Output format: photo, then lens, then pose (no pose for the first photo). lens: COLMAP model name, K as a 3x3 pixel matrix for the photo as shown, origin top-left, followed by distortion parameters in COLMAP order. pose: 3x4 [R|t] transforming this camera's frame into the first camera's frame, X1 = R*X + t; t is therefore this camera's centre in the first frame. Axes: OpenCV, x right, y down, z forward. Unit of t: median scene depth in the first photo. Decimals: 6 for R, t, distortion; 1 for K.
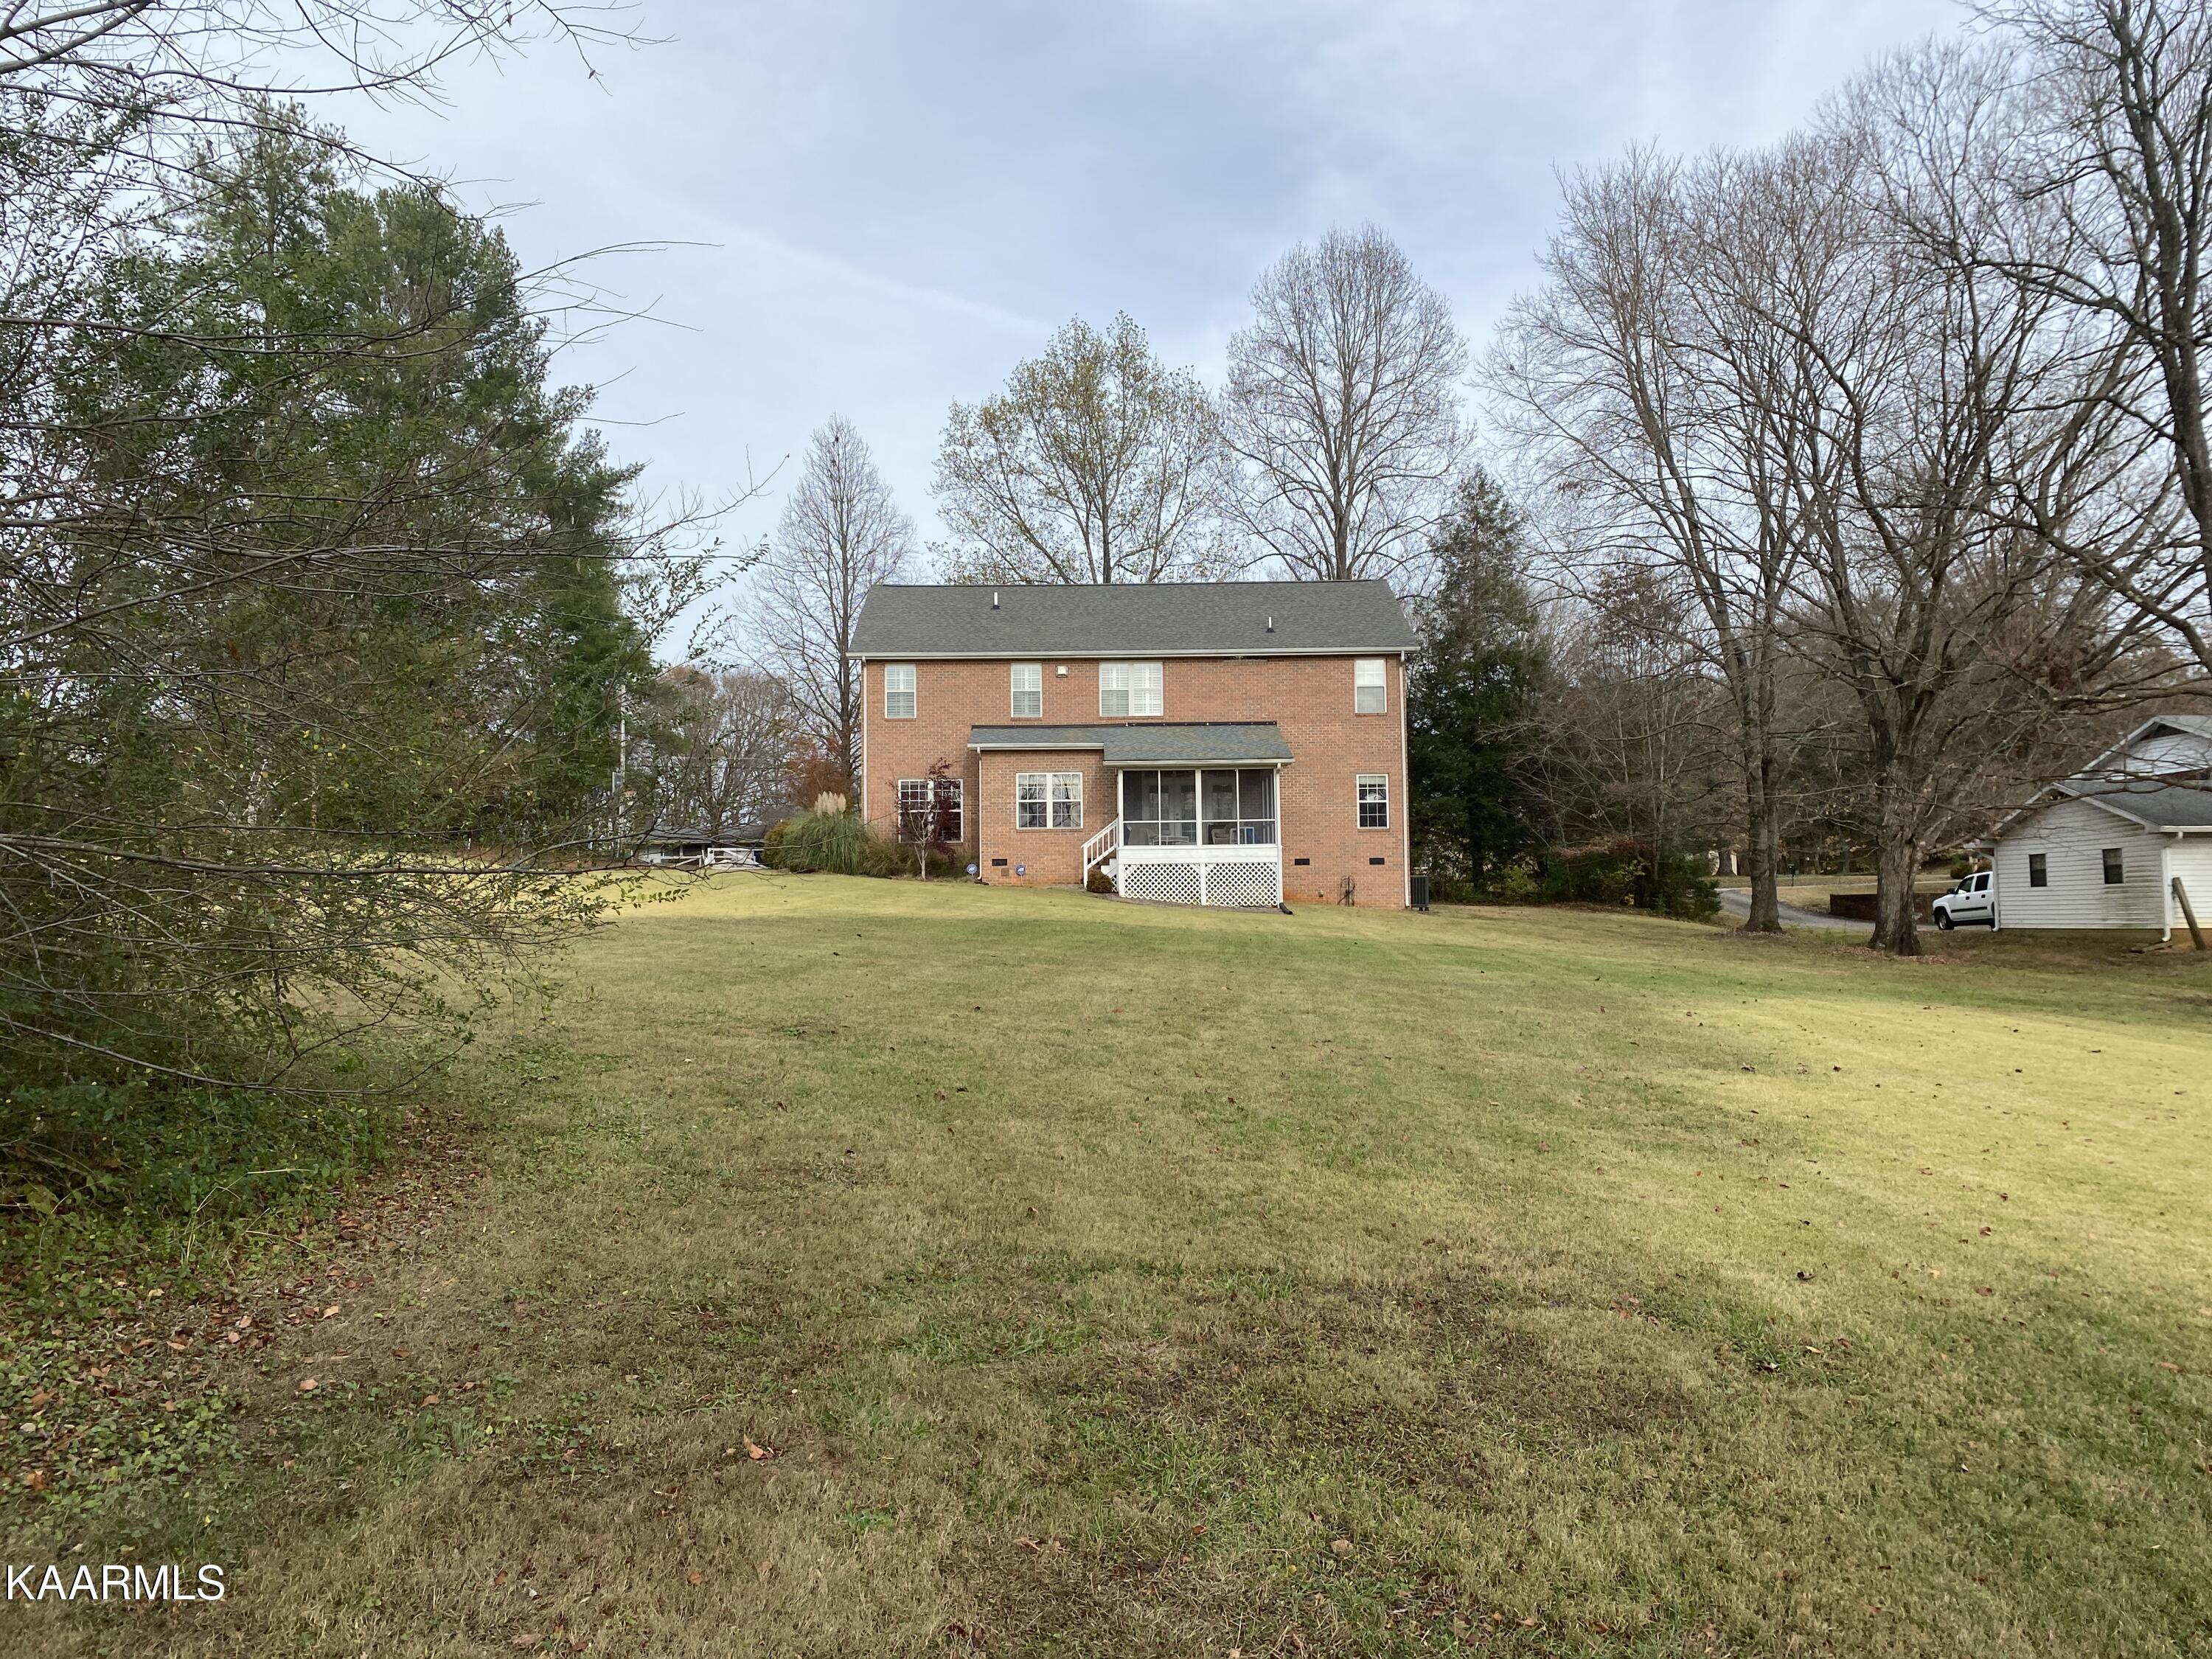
lens RADIAL K [[1696.2, 0, 1109.9], [0, 1696.2, 822.6], [0, 0, 1]] dist [0.038548, -0.042798]
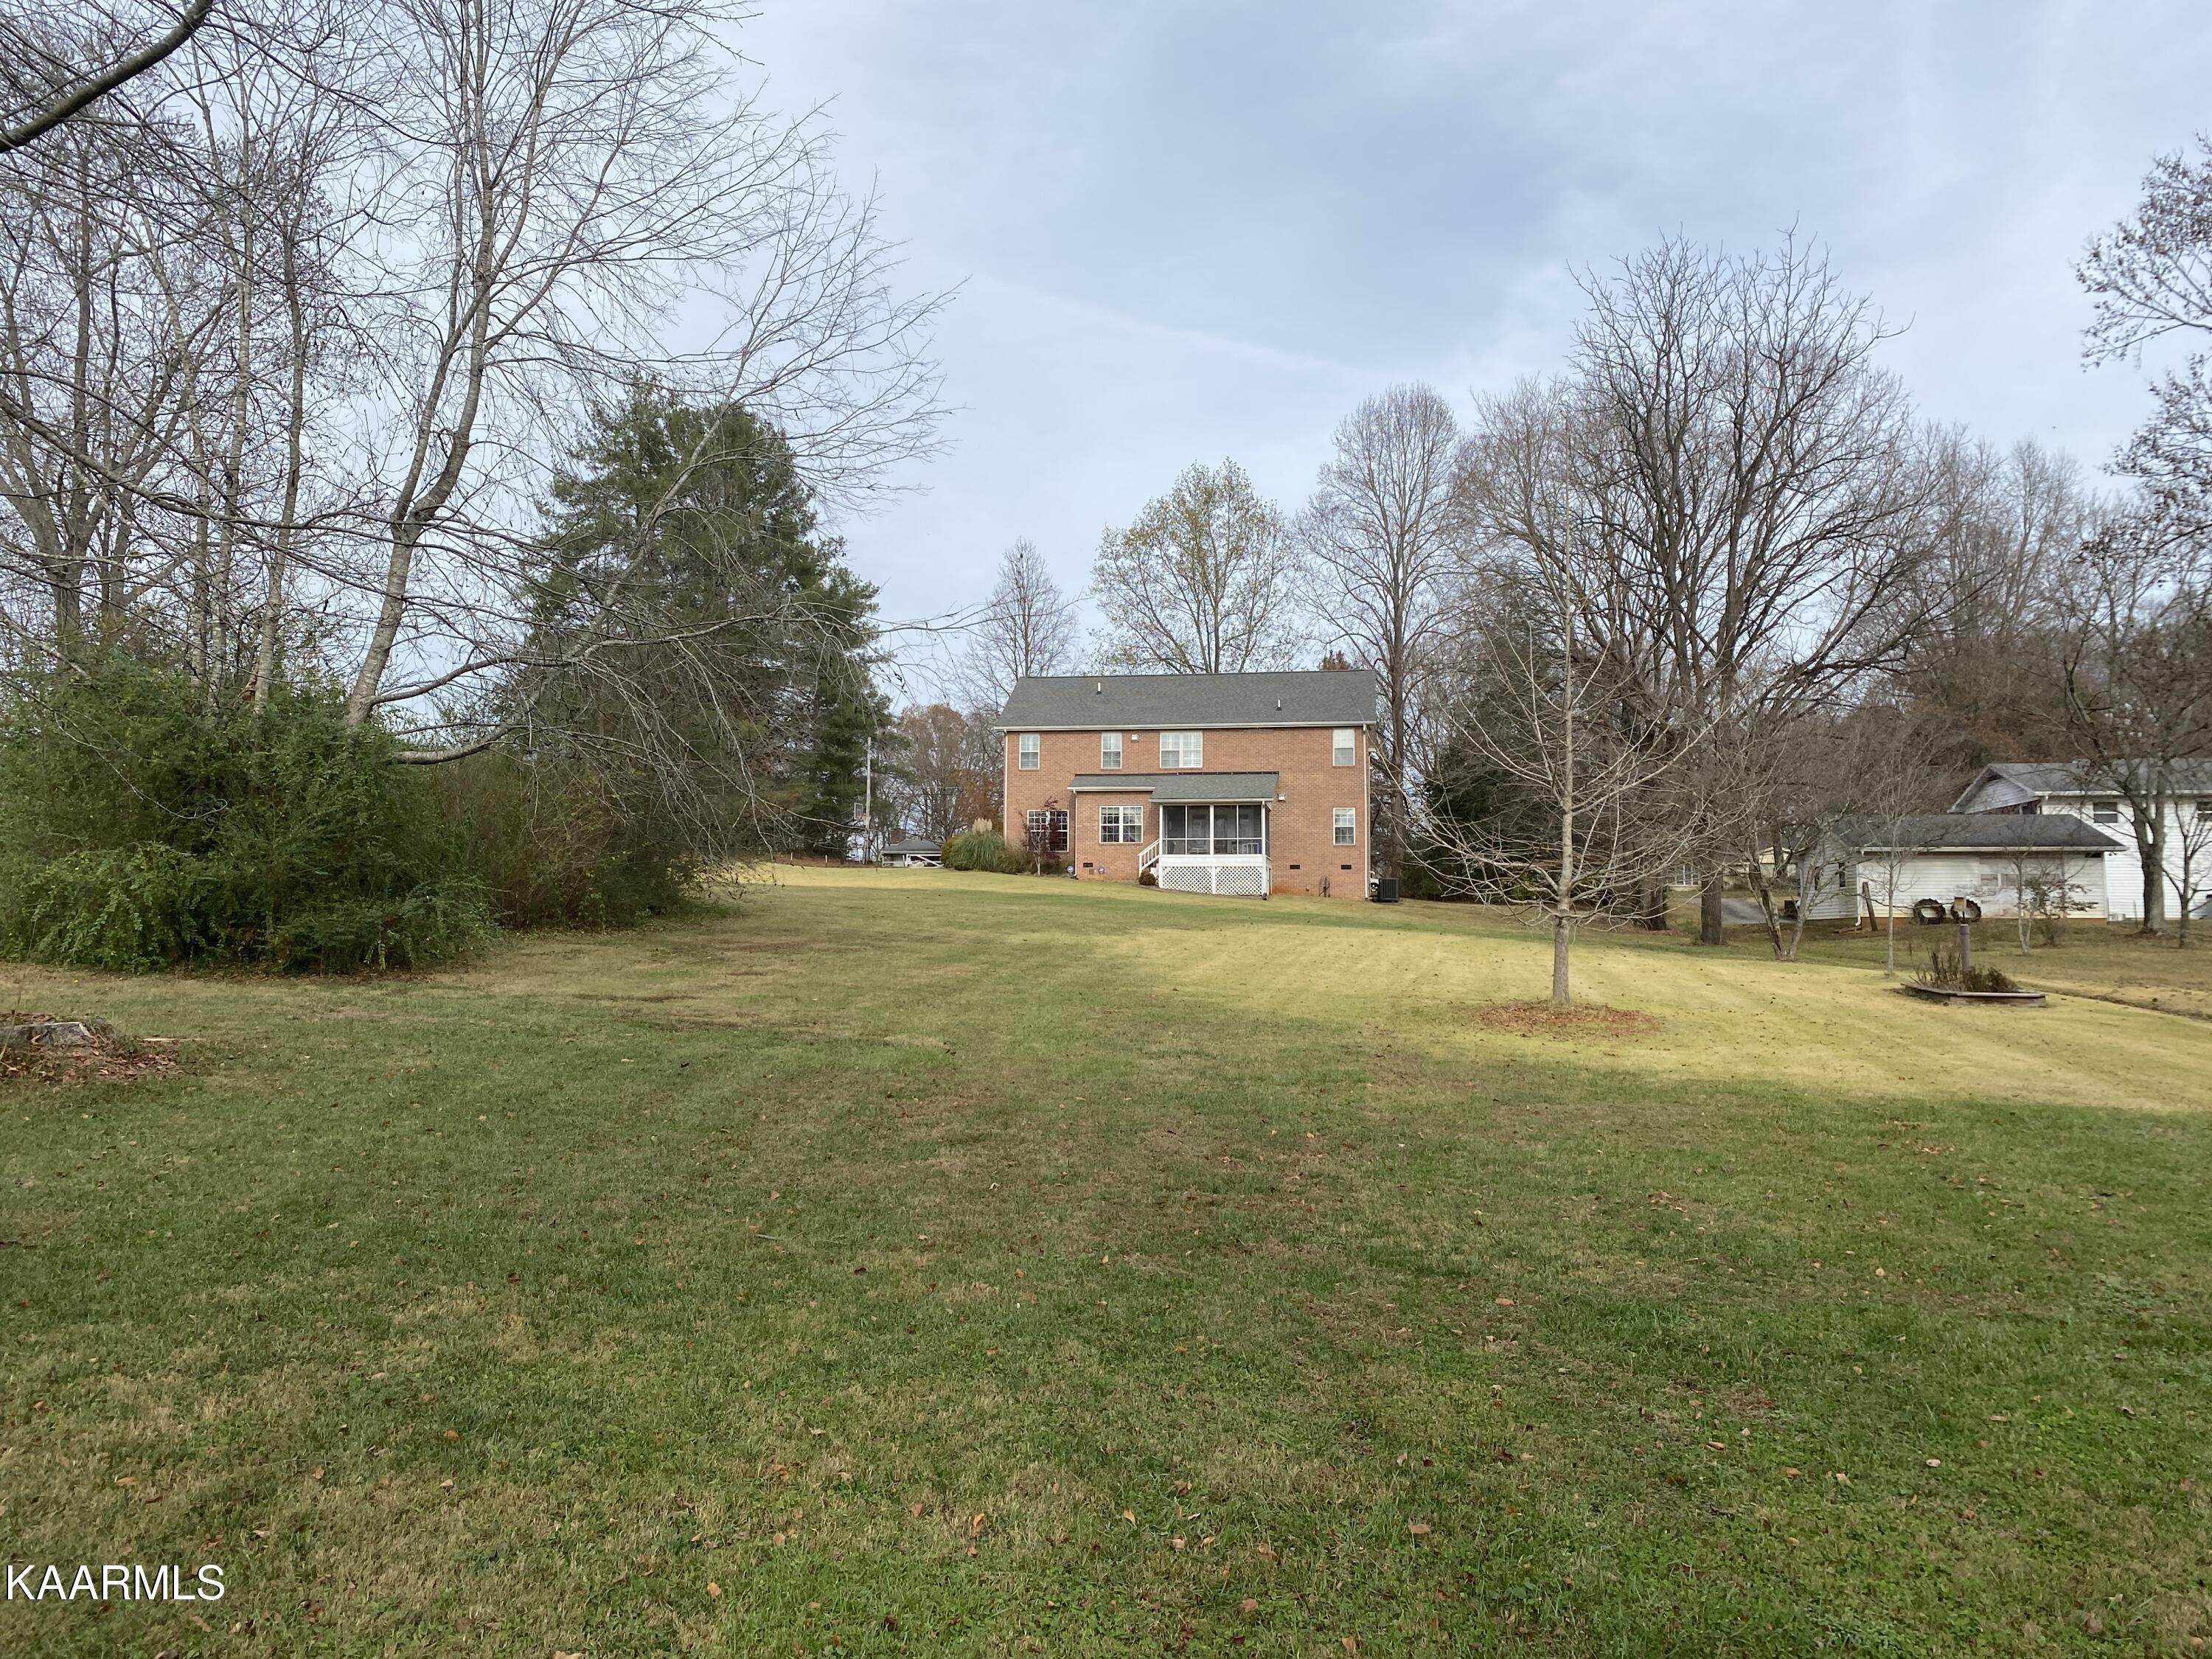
lens RADIAL K [[1696.2, 0, 1109.1], [0, 1696.2, 832.5], [0, 0, 1]] dist [0.038548, -0.042798]
pose [[0.986398, 0.006907, -0.164227, 0.194863], [-0.007660, 0.999963, -0.003957, 0.000092], [0.164193, 0.005161, 0.986415, -0.476219]]
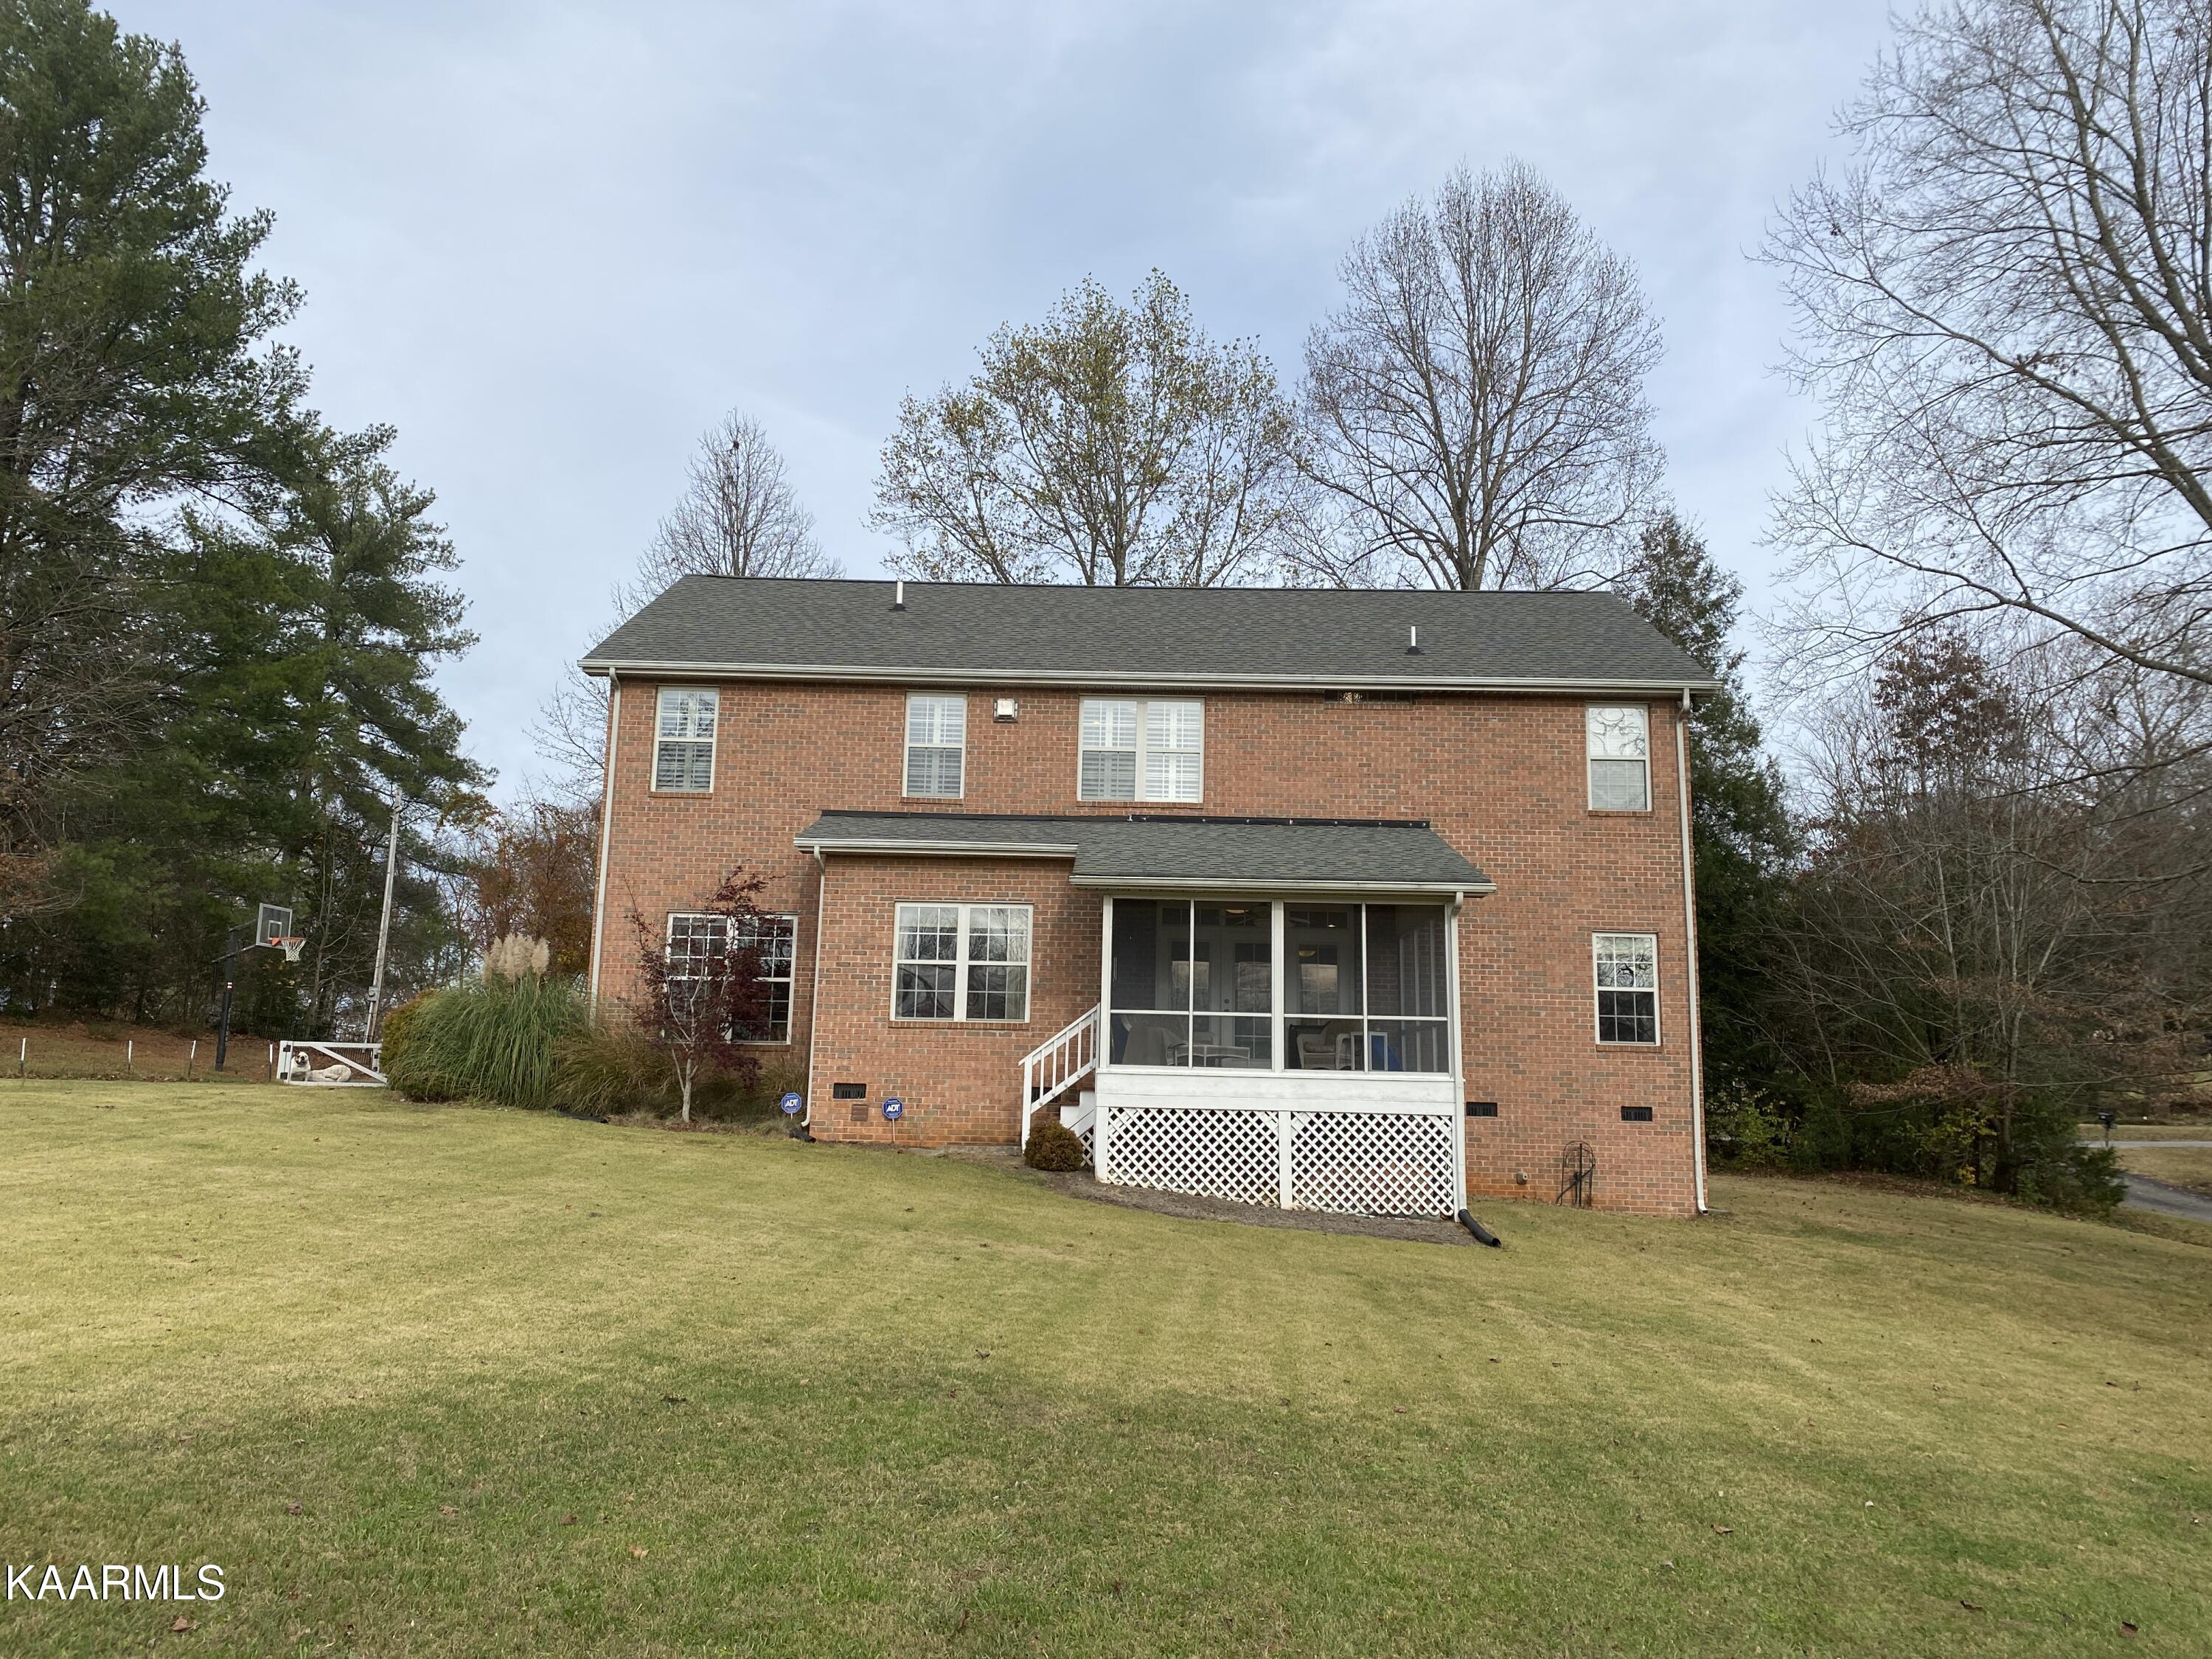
lens RADIAL K [[1696.2, 0, 1109.5], [0, 1696.2, 807.0], [0, 0, 1]] dist [0.038548, -0.042798]
pose [[0.999311, 0.030145, -0.021634, 0.014588], [-0.032615, 0.991653, -0.124741, 0.001646], [0.017693, 0.125361, 0.991953, 0.500580]]
